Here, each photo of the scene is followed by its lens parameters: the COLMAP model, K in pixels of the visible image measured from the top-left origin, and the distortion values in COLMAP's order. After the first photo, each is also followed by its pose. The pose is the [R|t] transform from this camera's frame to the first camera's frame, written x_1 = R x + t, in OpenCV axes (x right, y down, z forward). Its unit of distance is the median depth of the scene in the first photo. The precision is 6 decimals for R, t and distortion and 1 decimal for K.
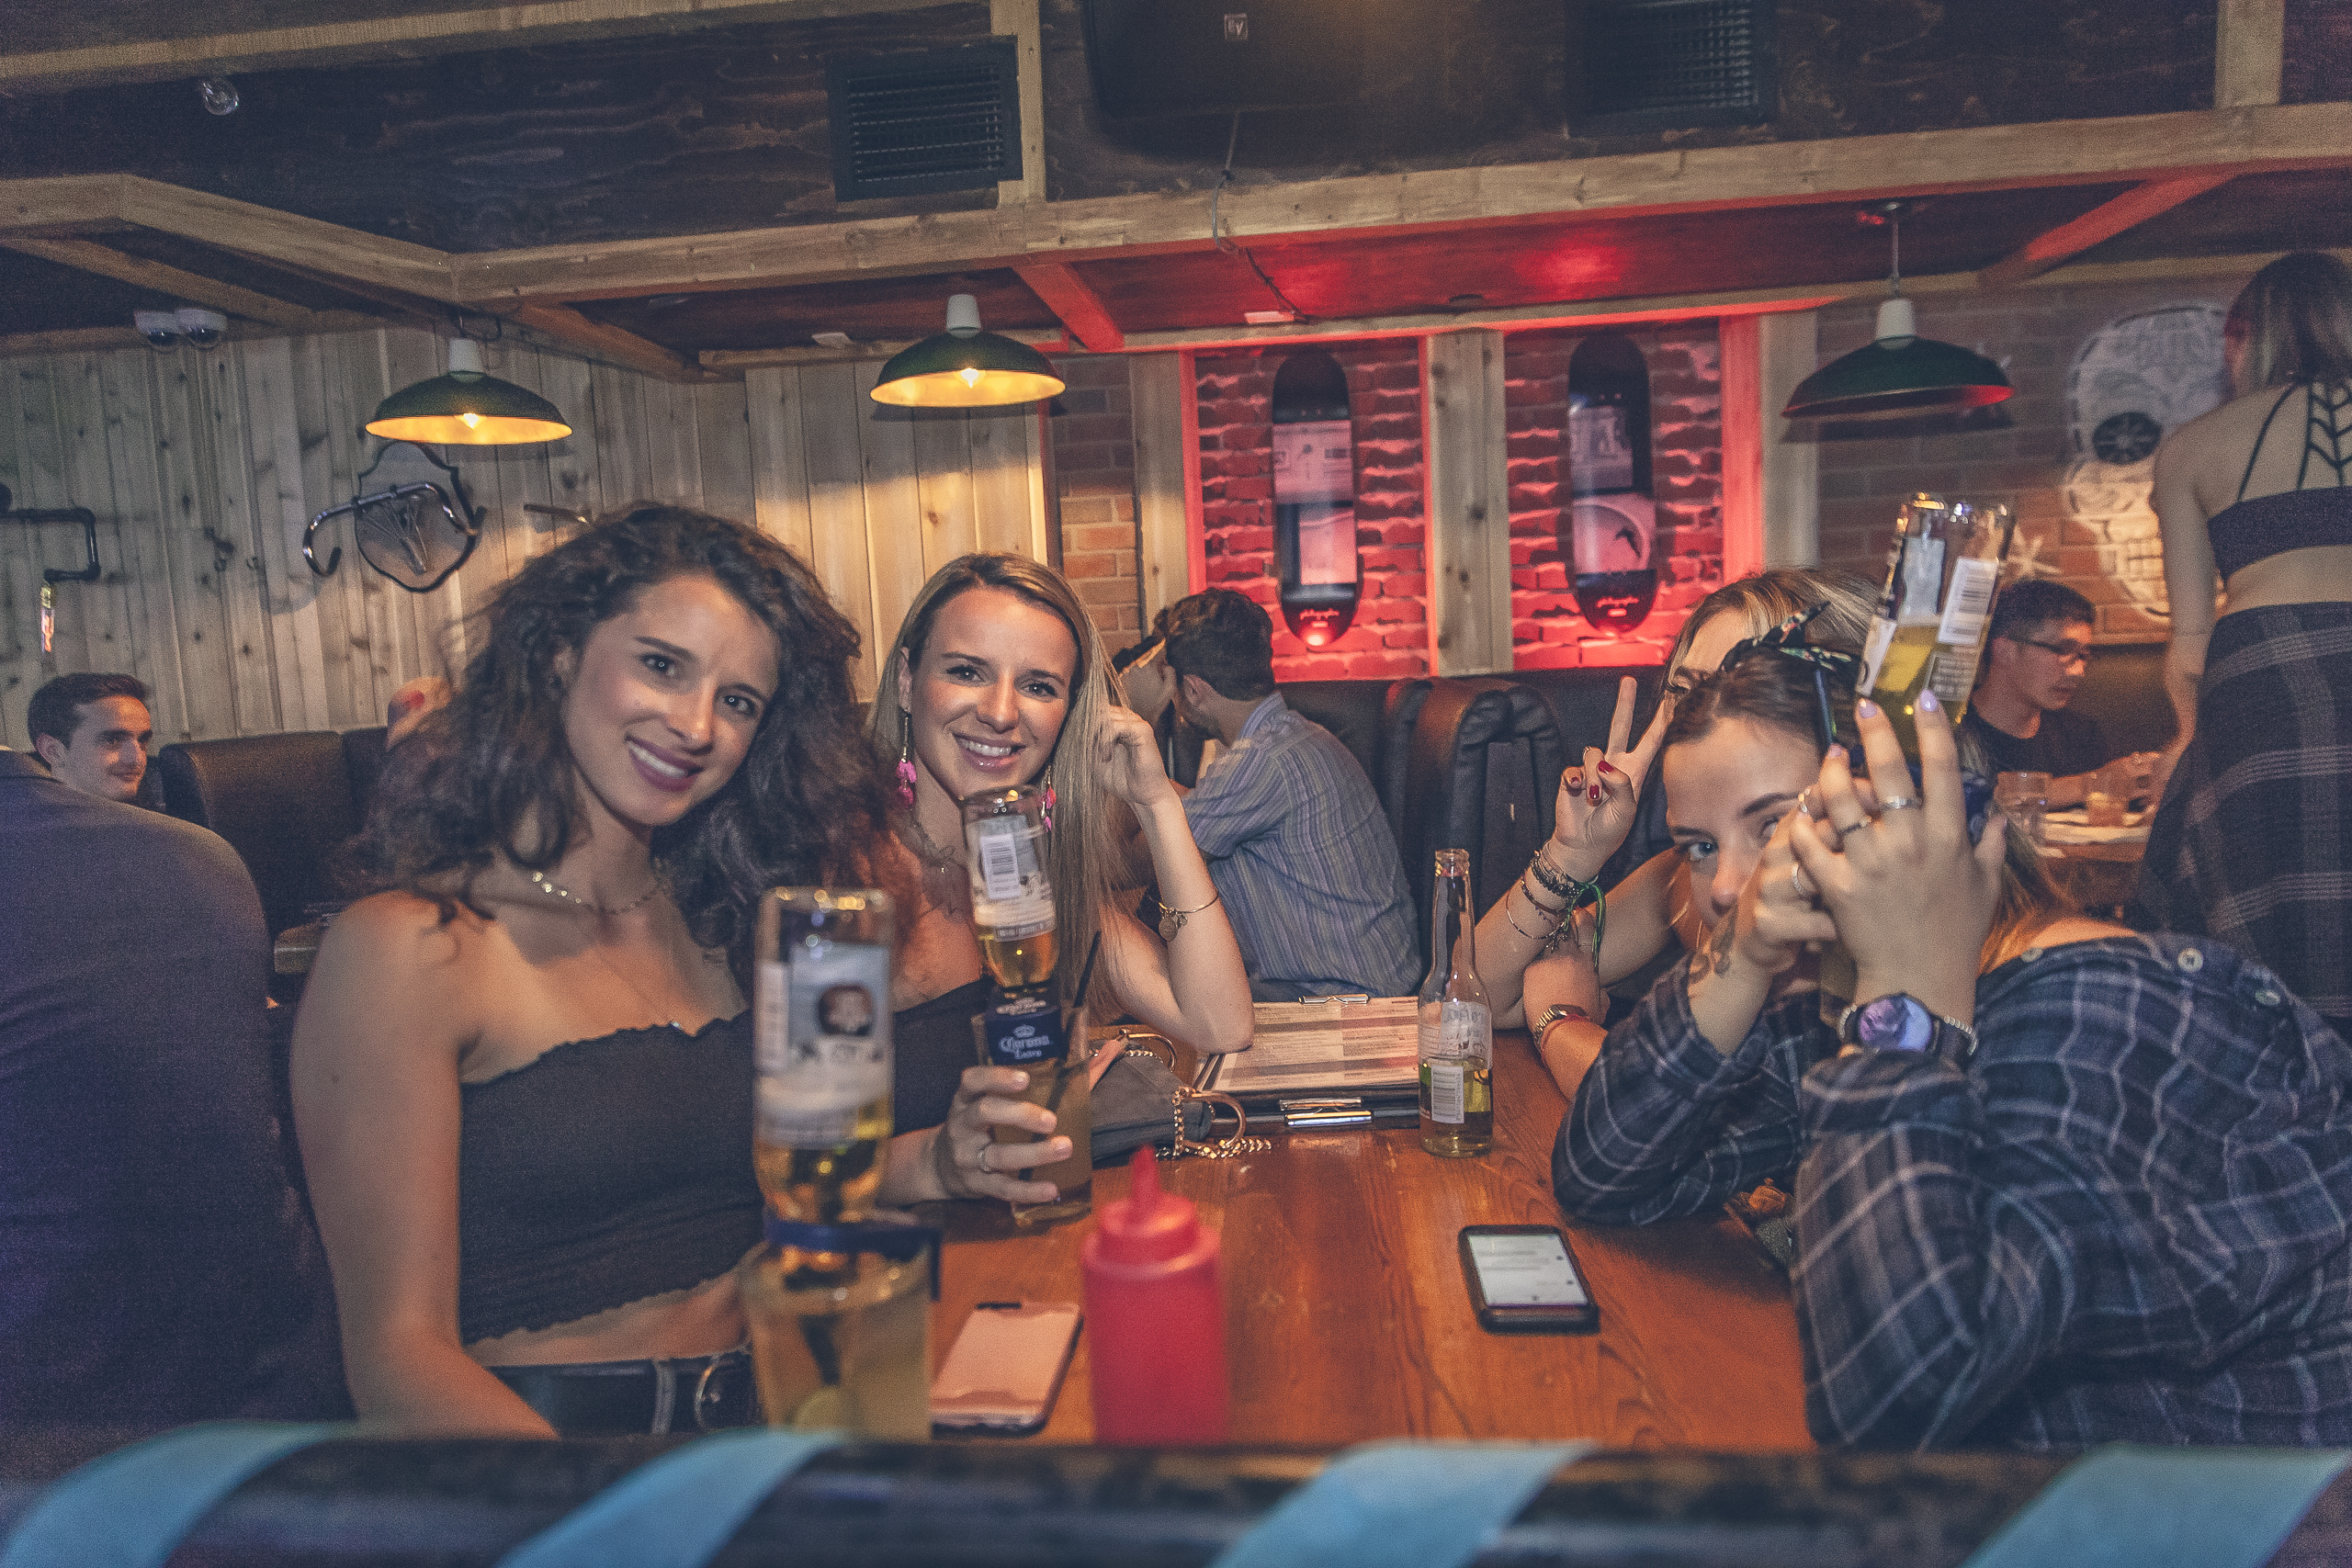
lens RADIAL K [[1612.5, 0, 1170.5], [0, 1612.5, 783.6], [0, 0, 1]] dist [0.002061, 0.003464]
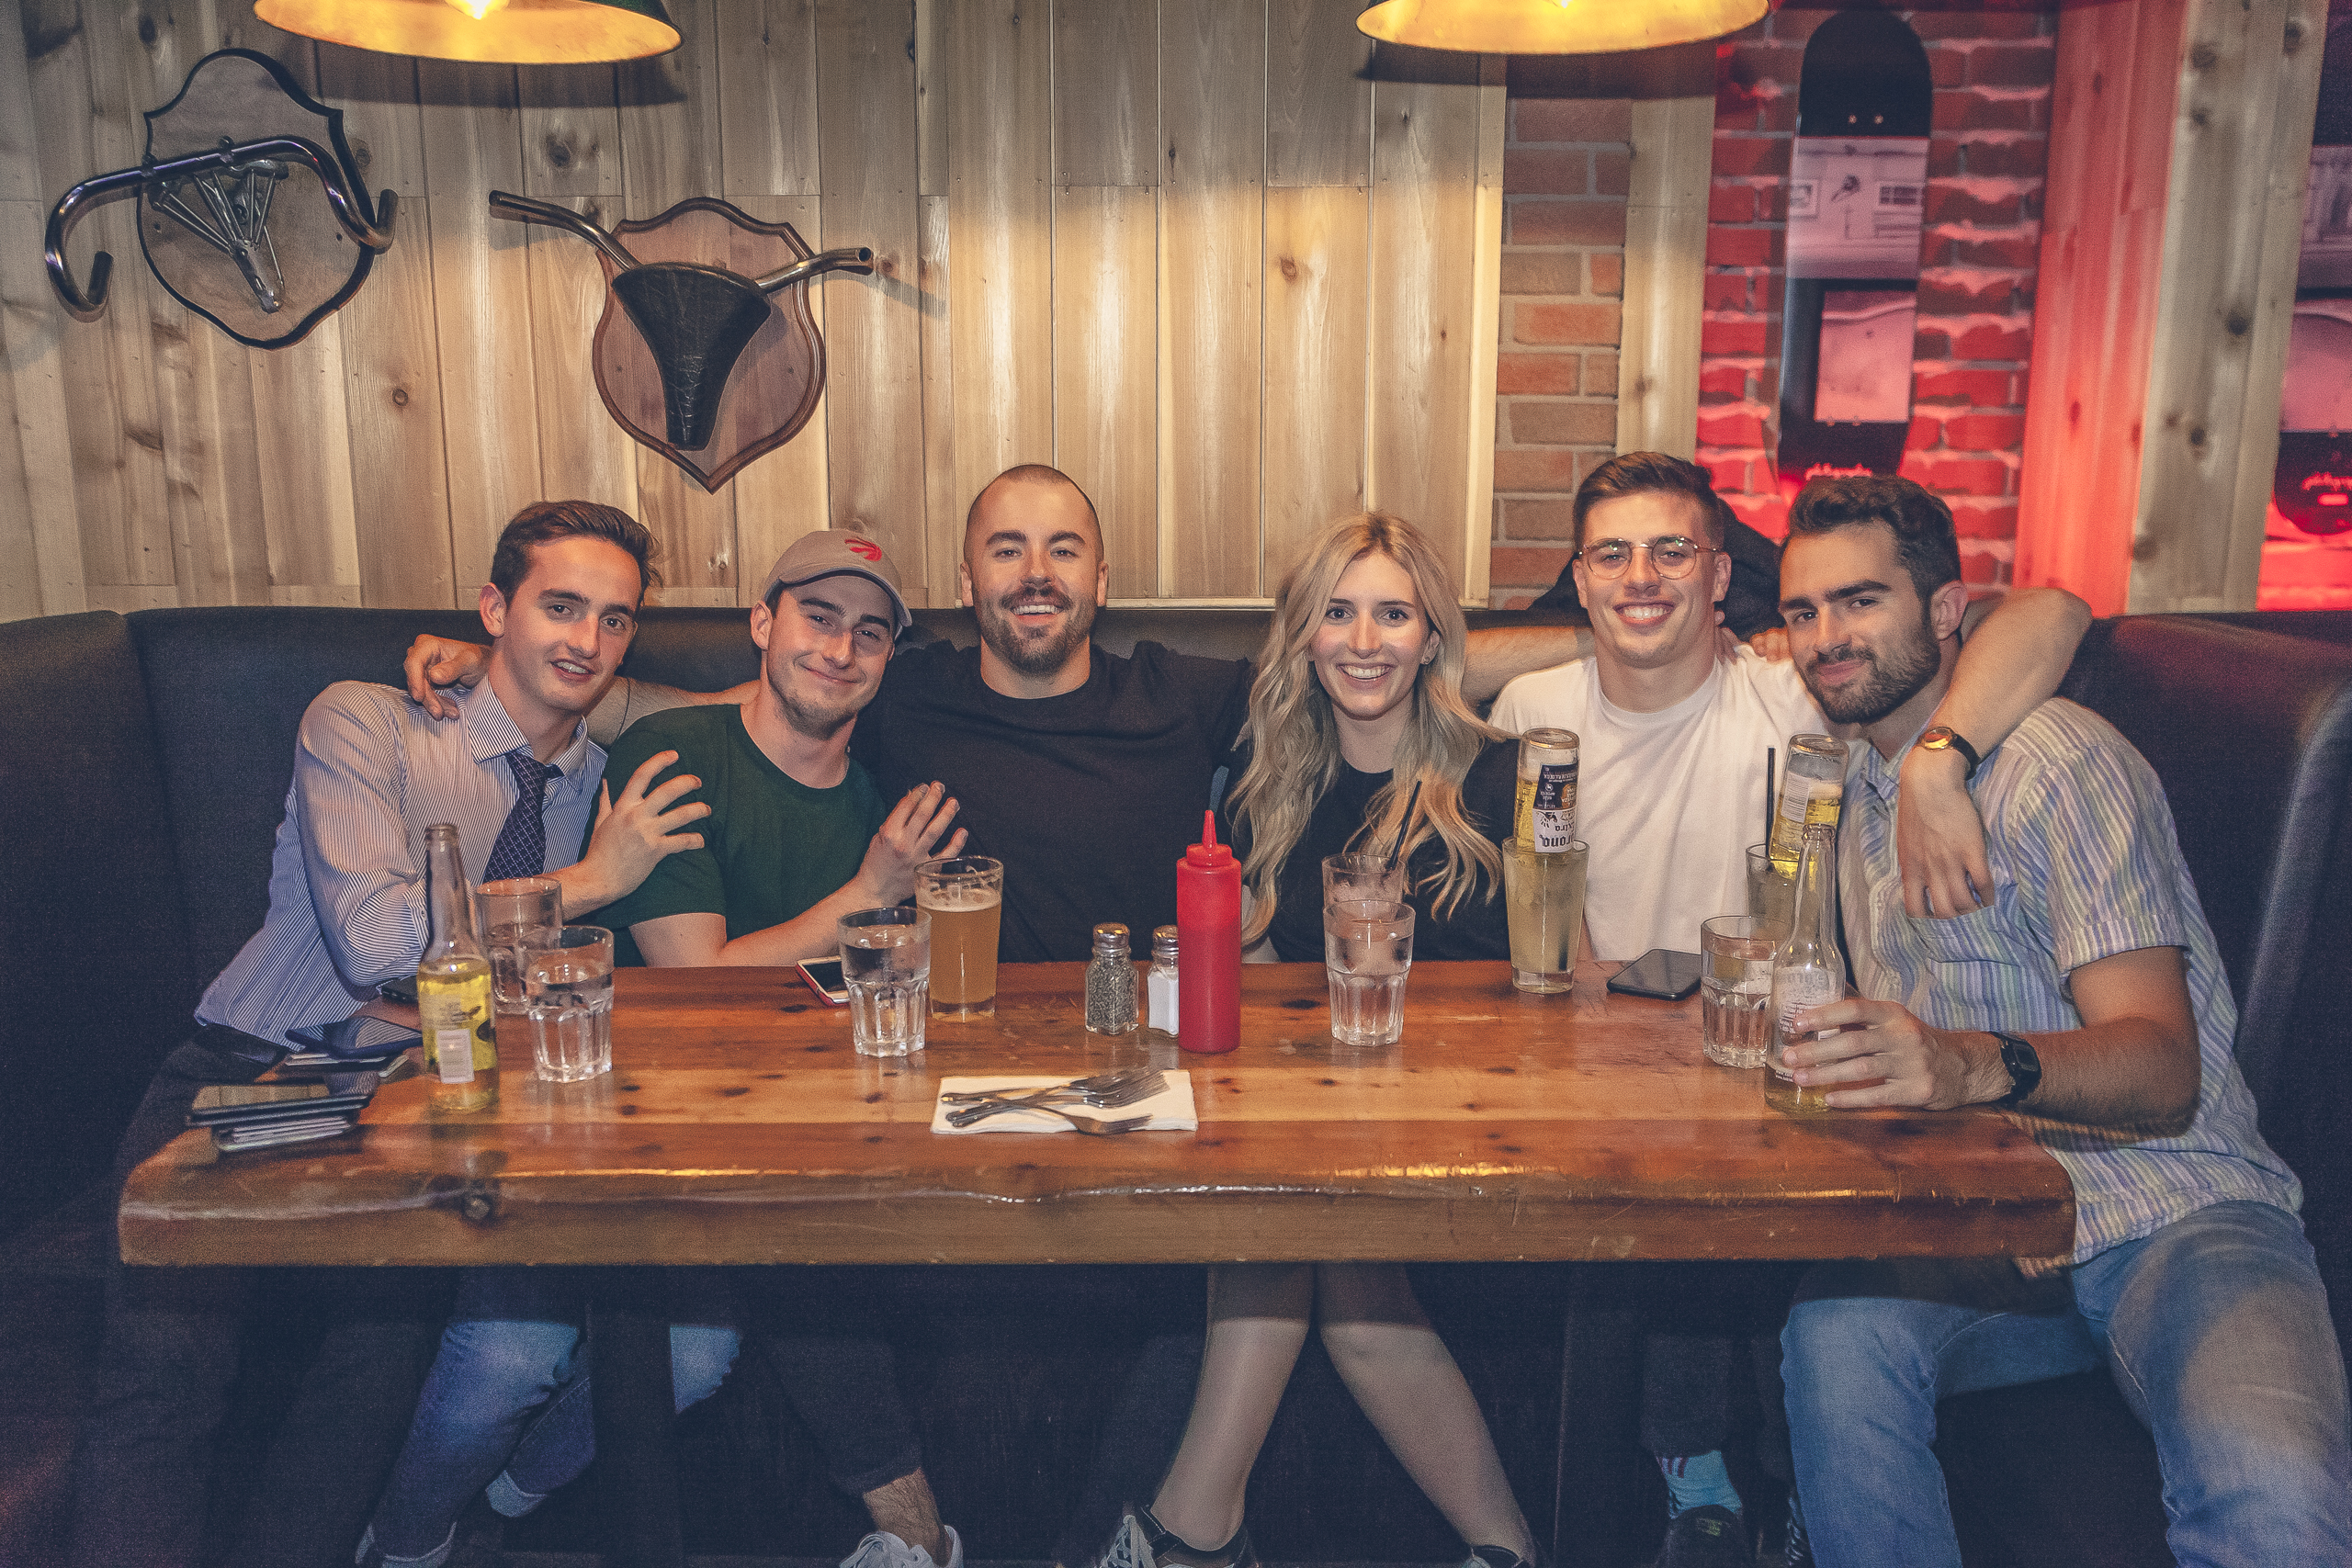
lens RADIAL K [[1927.2, 0, 1182.1], [0, 1927.2, 783.6], [0, 0, 1]] dist [-0.010107, -0.007082]
pose [[0.994872, 0.038678, 0.093453, -0.215272], [-0.048280, 0.993532, 0.102779, -0.054915], [-0.088873, -0.106764, 0.990304, 0.327621]]
